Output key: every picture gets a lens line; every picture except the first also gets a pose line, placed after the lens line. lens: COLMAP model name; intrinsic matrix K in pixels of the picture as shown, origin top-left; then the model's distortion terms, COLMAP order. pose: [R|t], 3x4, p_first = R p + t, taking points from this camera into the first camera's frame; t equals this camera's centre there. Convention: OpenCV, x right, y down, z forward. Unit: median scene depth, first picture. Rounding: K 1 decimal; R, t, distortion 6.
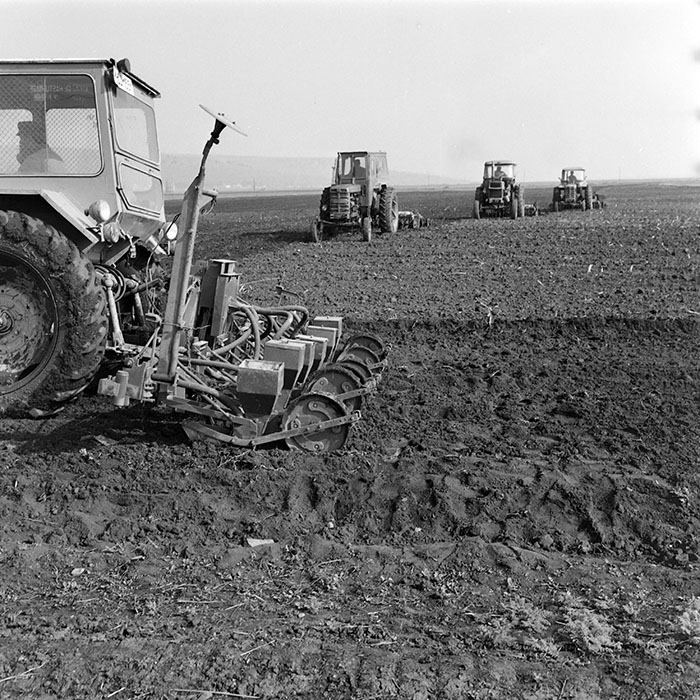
lens RADIAL K [[986.8, 0, 350.0], [0, 986.8, 350.0], [0, 0, 1]] dist [0.030240, 0.056583]
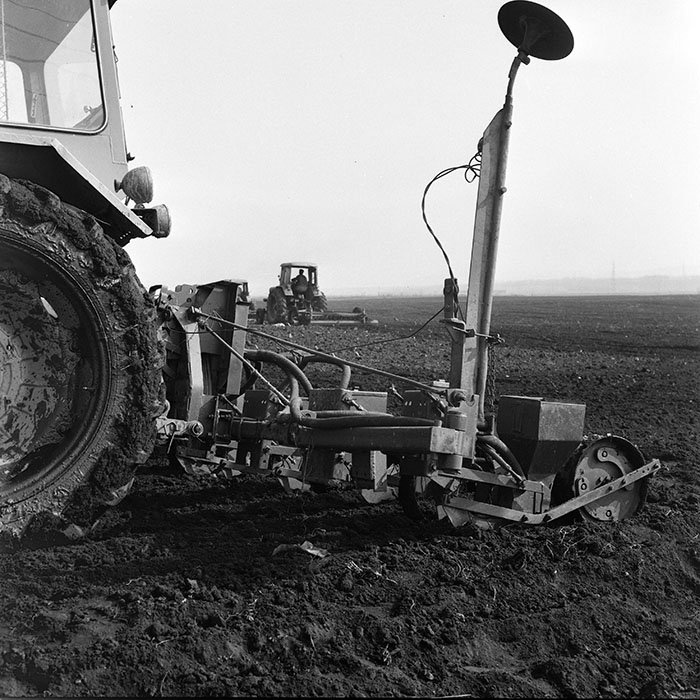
lens RADIAL K [[986.8, 0, 350.0], [0, 986.8, 350.0], [0, 0, 1]] dist [0.030240, 0.056583]
pose [[0.809555, -0.017060, 0.586797, -0.607557], [0.088587, 0.991681, -0.093384, 0.033478], [-0.580322, 0.127582, 0.804332, 0.541260]]
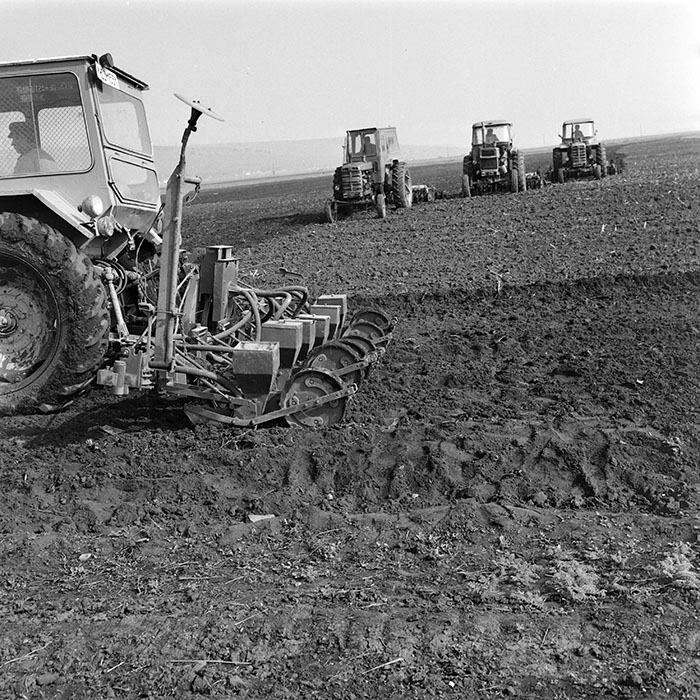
lens RADIAL K [[986.2, 0, 350.0], [0, 986.2, 350.0], [0, 0, 1]] dist [0.036177, 0.090613]
pose [[0.997058, -0.069547, -0.032238, 0.040089], [0.070206, 0.997337, 0.019771, 0.006469], [0.030777, -0.021976, 0.999285, -0.014308]]
